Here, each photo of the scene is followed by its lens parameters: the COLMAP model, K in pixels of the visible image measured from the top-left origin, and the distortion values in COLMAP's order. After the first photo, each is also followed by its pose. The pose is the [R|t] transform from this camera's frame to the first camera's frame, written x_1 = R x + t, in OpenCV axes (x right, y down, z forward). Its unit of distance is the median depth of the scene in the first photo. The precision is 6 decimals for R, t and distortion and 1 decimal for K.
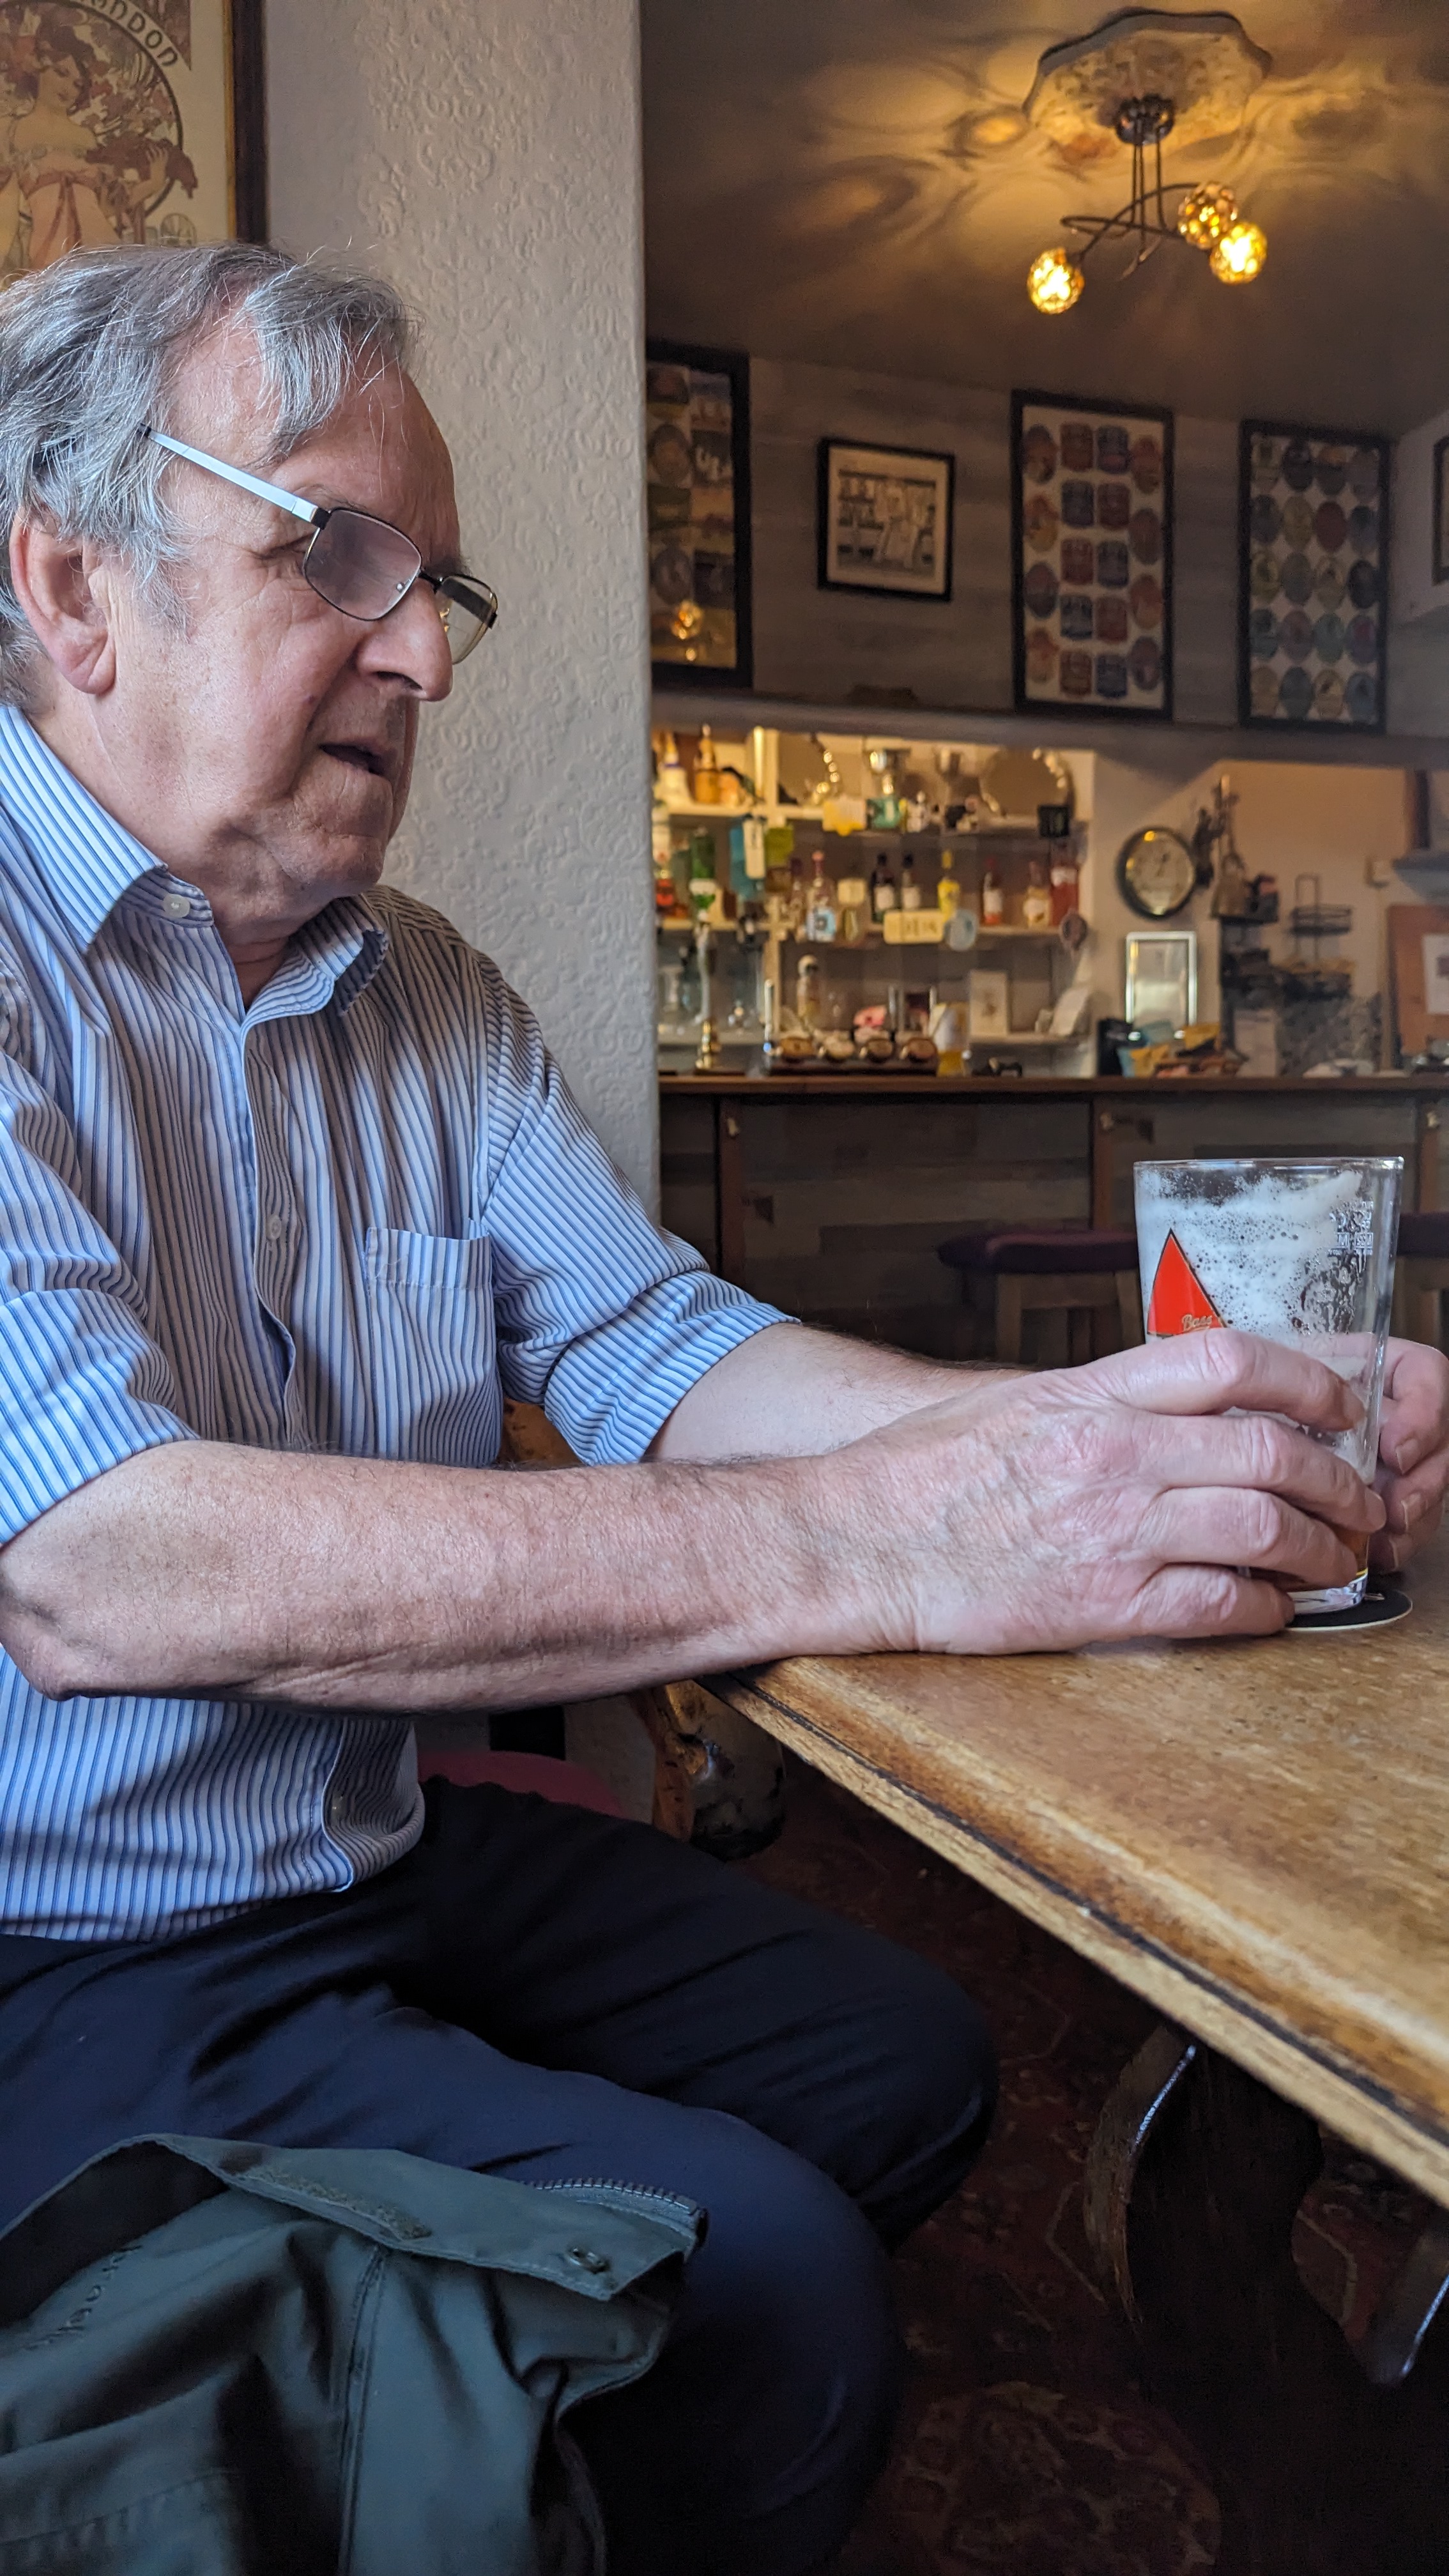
lens RADIAL K [[1908.7, 0, 724.5], [0, 1908.7, 1288.0], [0, 0, 1]] dist [0.062646, -0.046844]
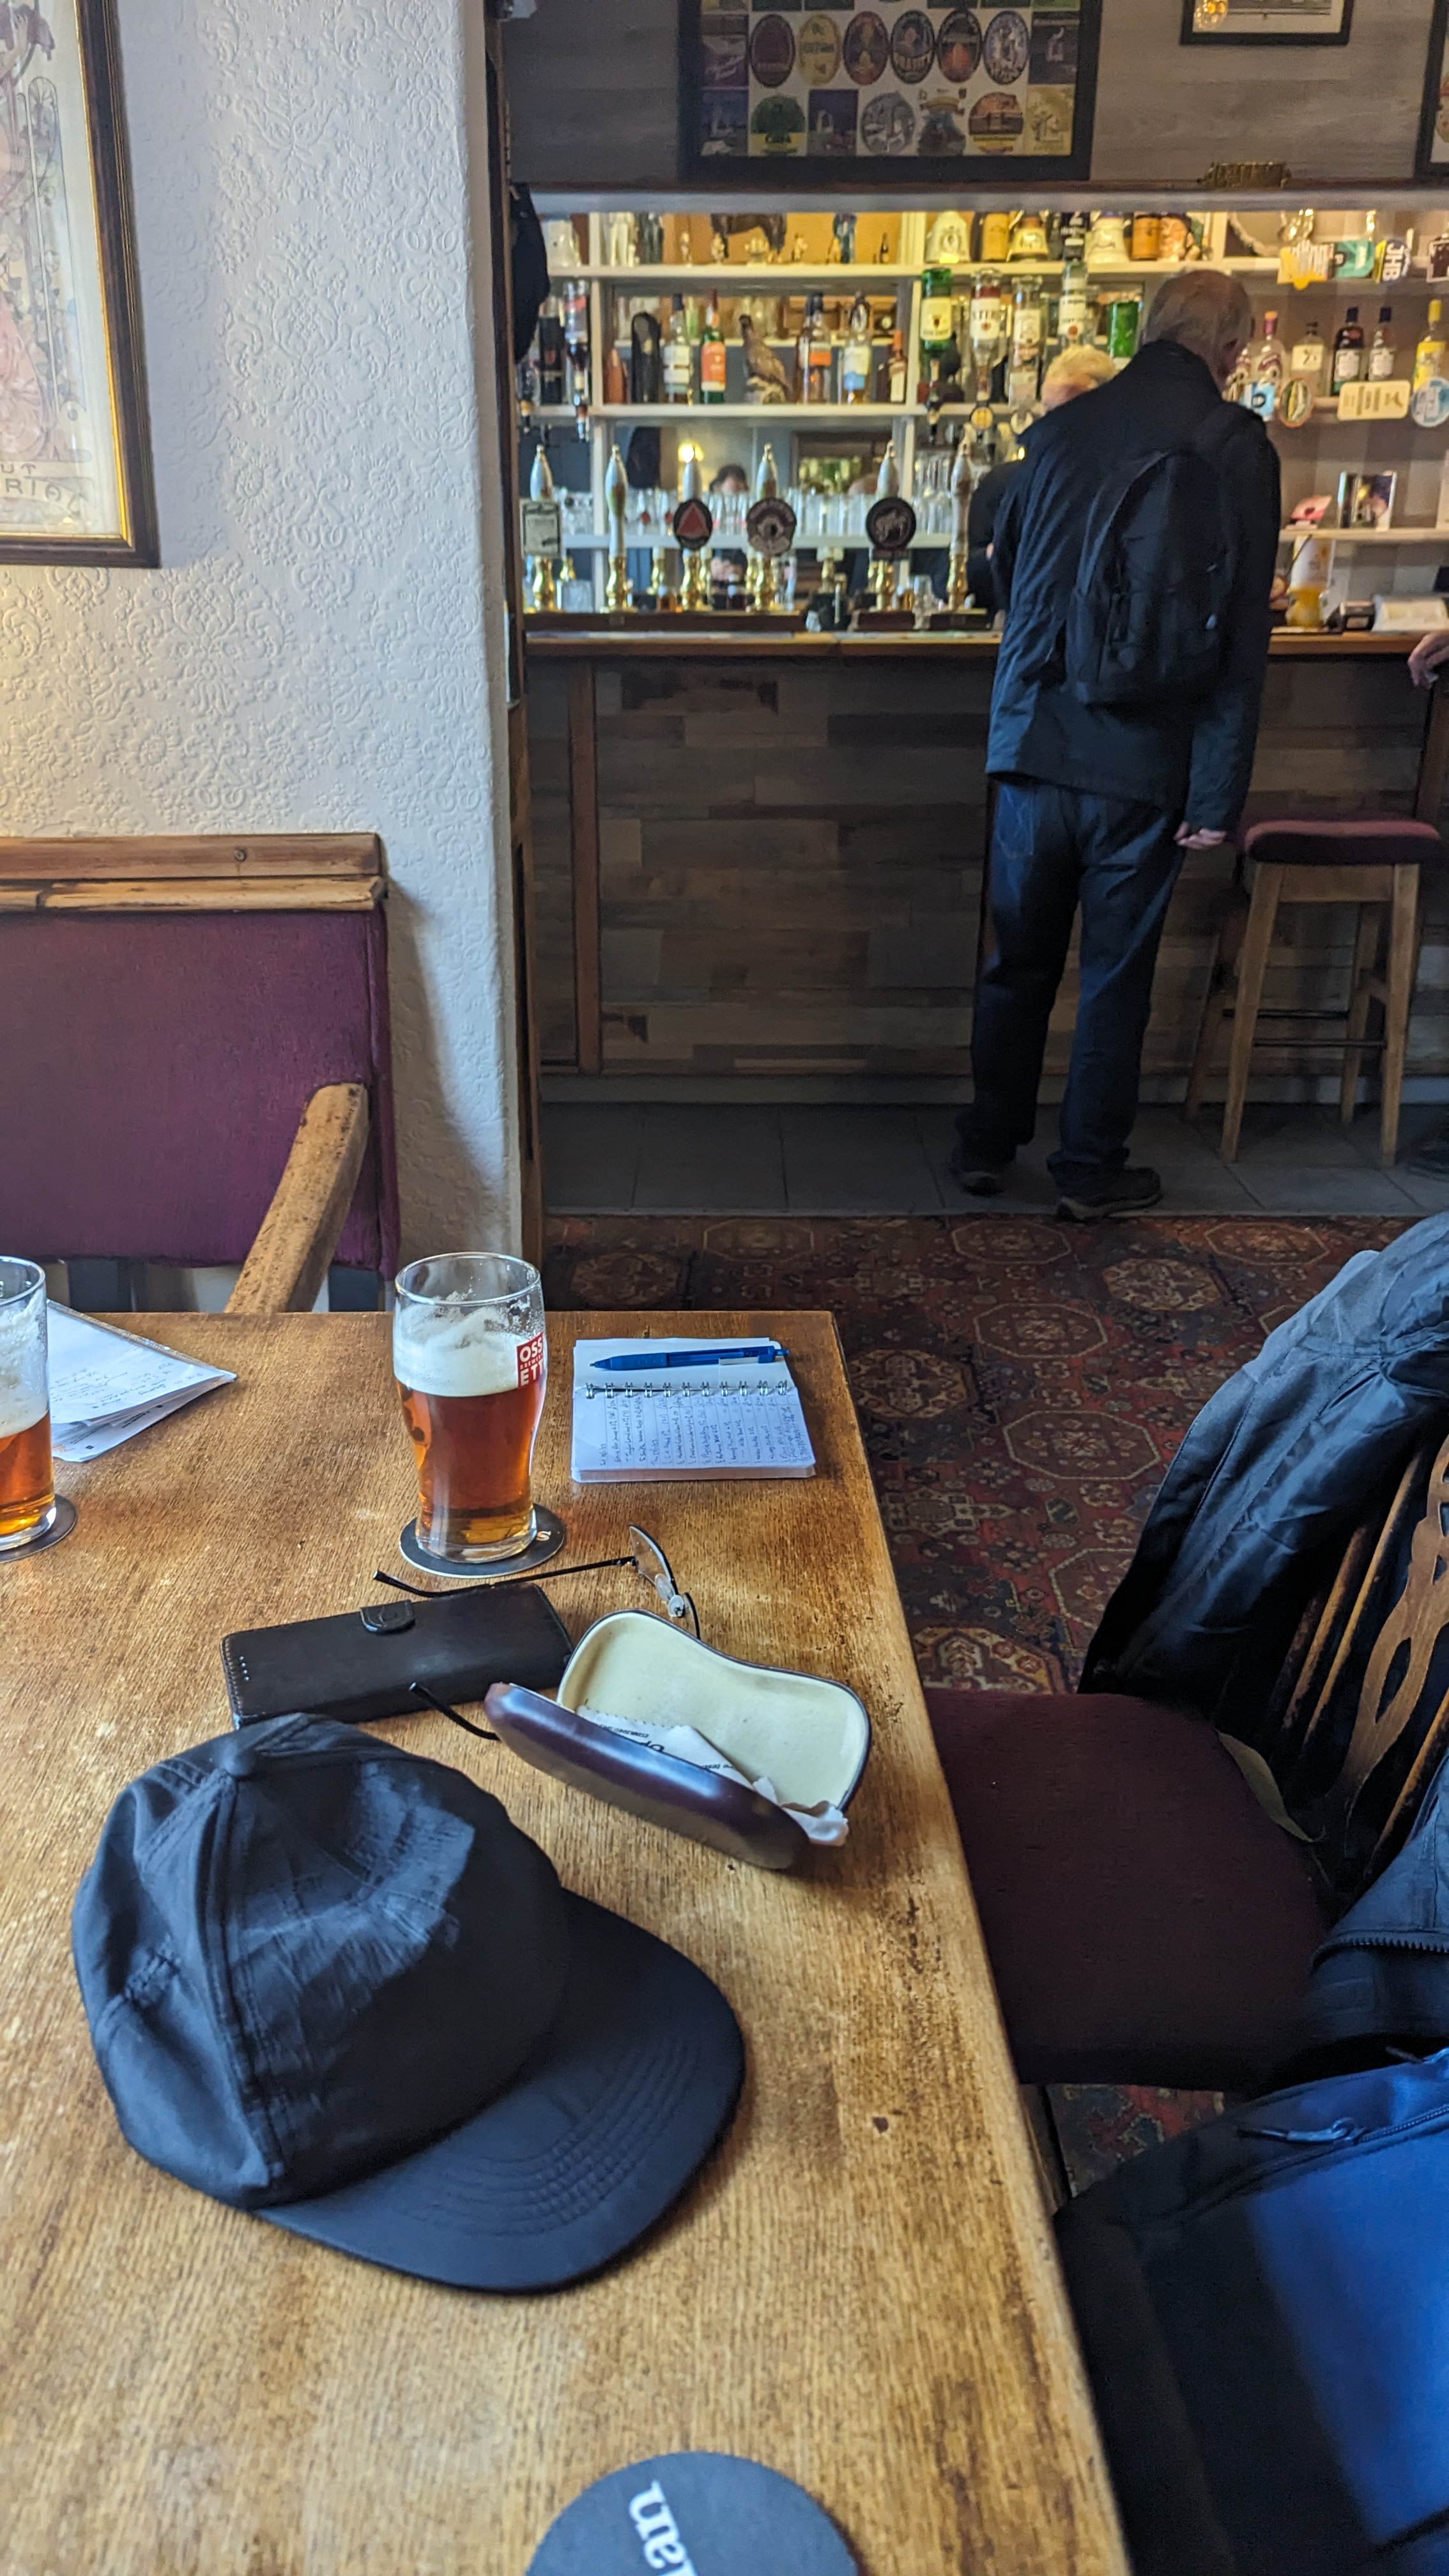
lens RADIAL K [[1908.7, 0, 724.5], [0, 1908.7, 1288.0], [0, 0, 1]] dist [0.062646, -0.046844]
pose [[0.919665, 0.169383, -0.354296, 0.256455], [-0.042415, 0.939763, 0.339185, -0.114546], [0.390406, -0.296909, 0.871452, -0.030078]]
